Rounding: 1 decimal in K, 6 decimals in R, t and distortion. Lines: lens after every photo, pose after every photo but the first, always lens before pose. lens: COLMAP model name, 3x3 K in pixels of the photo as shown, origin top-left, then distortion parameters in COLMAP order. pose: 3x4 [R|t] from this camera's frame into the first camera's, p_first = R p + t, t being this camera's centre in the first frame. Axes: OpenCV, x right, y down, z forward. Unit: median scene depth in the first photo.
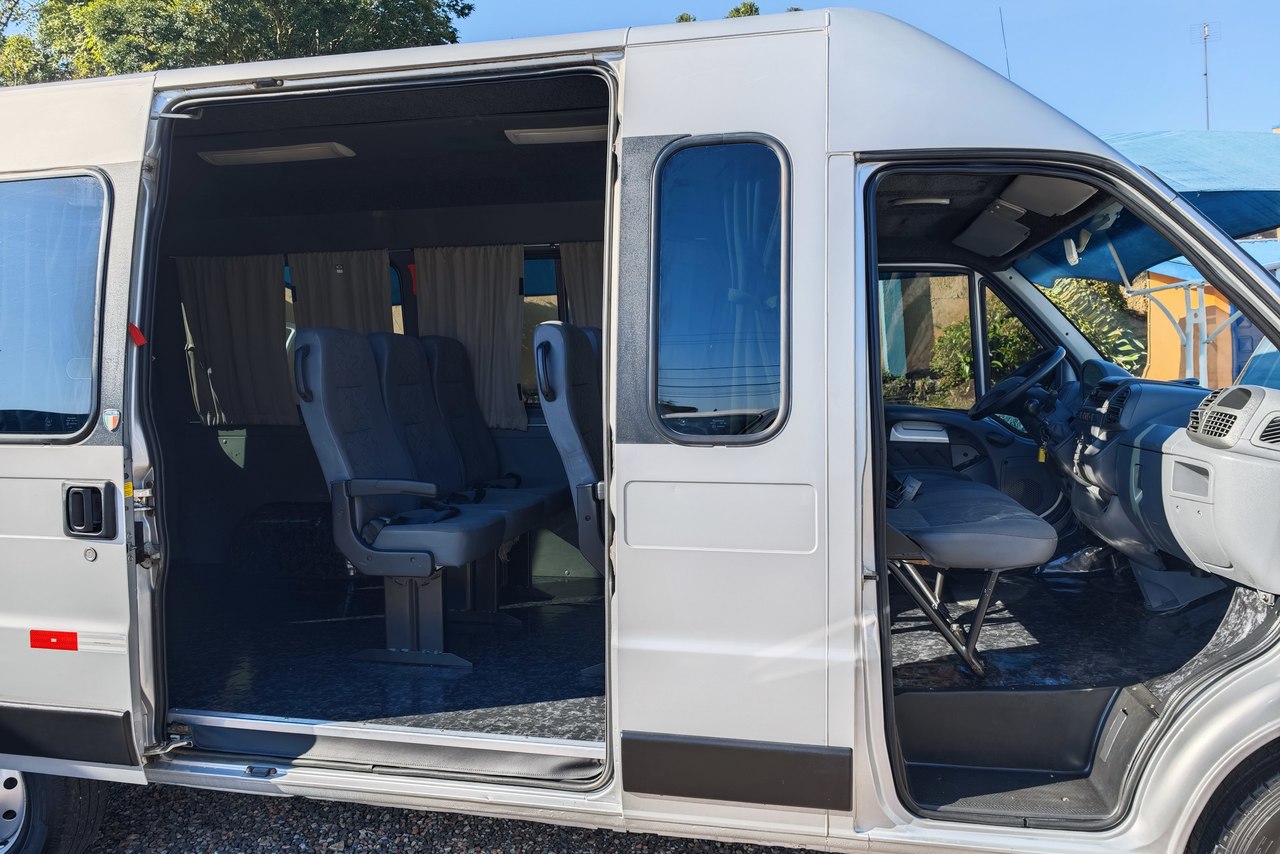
lens RADIAL K [[862.2, 0, 633.9], [0, 862.2, 418.4], [0, 0, 1]] dist [-0.005473, -0.000381]
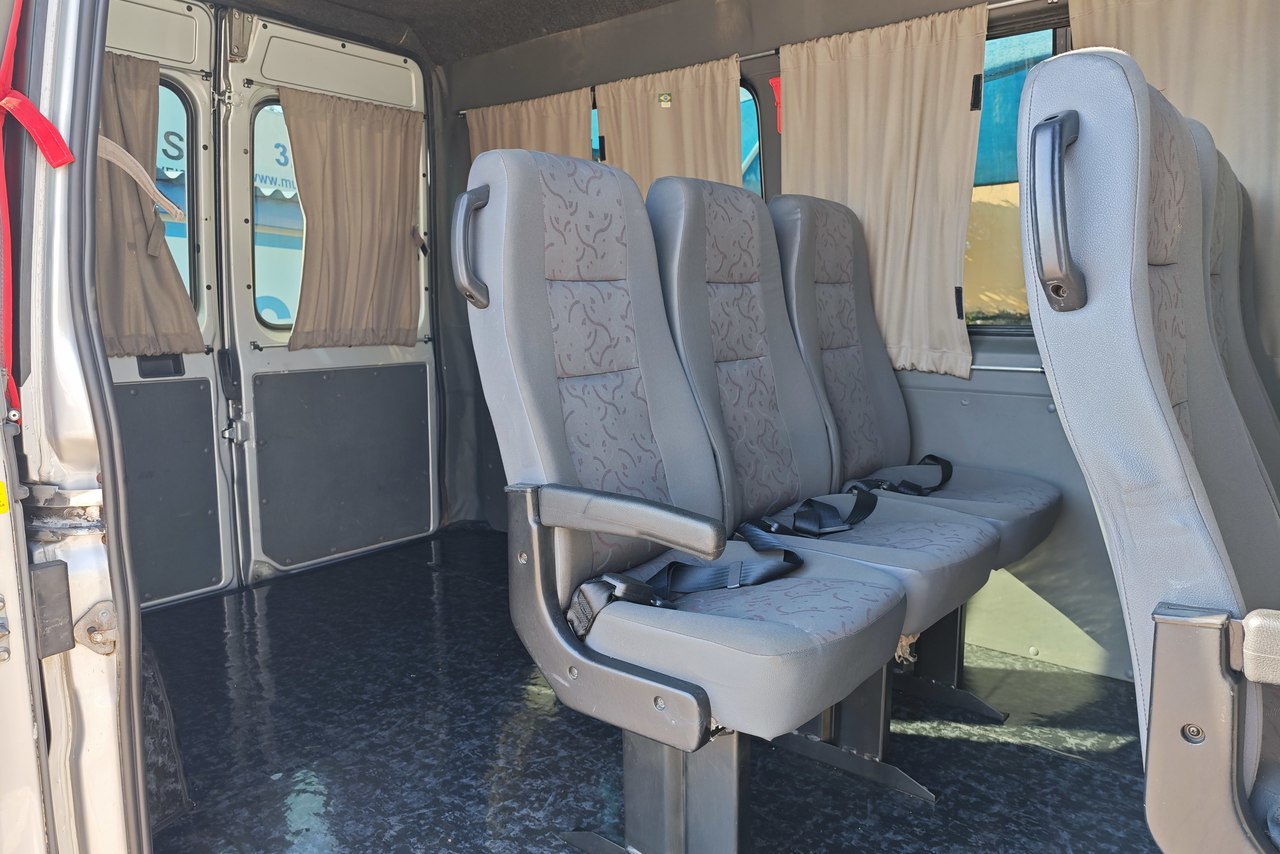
lens RADIAL K [[872.7, 0, 640.0], [0, 872.7, 427.0], [0, 0, 1]] dist [0.002775, -0.001342]
pose [[0.887724, 0.070912, -0.454882, -0.082008], [-0.027095, 0.994401, 0.102141, -0.006319], [0.459578, -0.078348, 0.884675, 0.611142]]
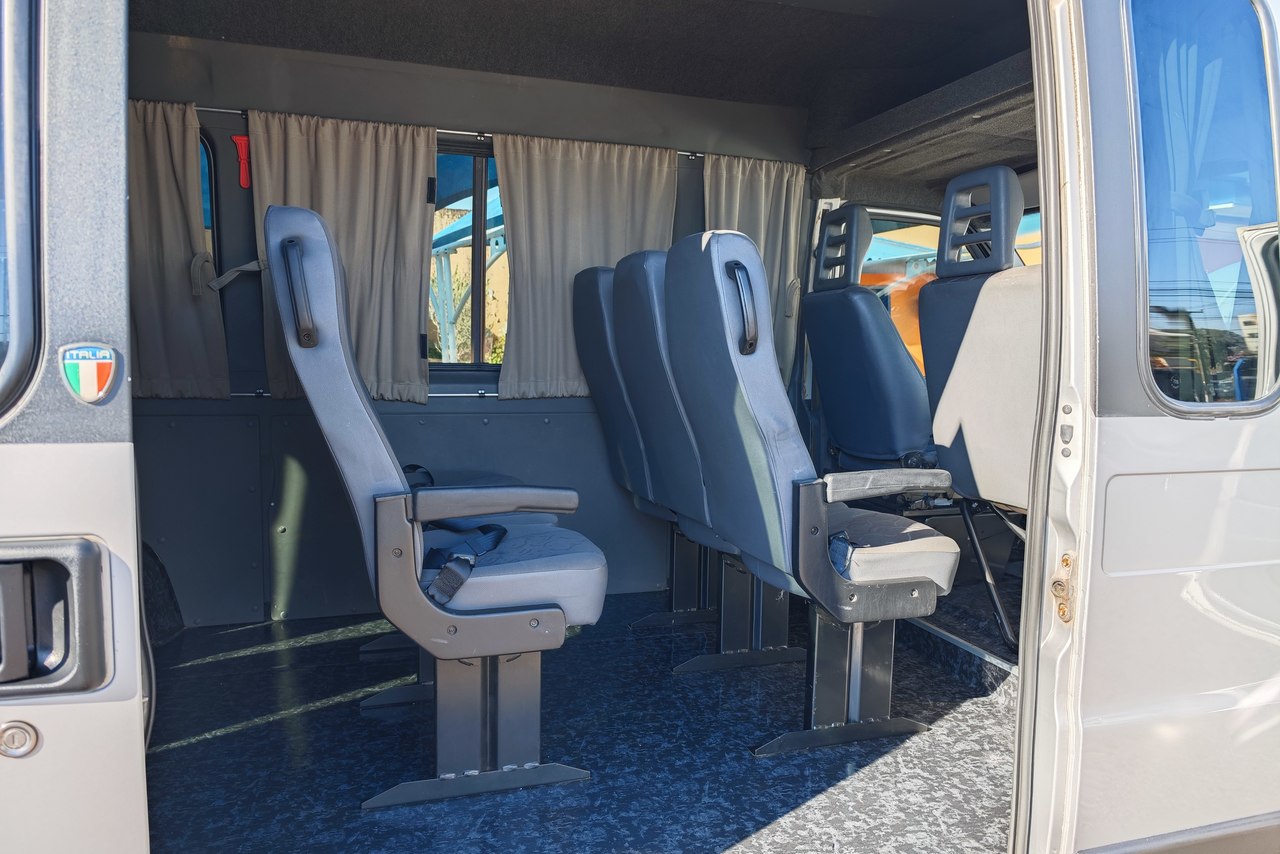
lens RADIAL K [[872.7, 0, 640.0], [0, 872.7, 427.0], [0, 0, 1]] dist [0.002775, -0.001342]
pose [[0.872555, -0.020421, 0.488088, -0.456886], [0.000286, 0.999147, 0.041291, 0.007104], [-0.488515, -0.035889, 0.871817, 0.432711]]
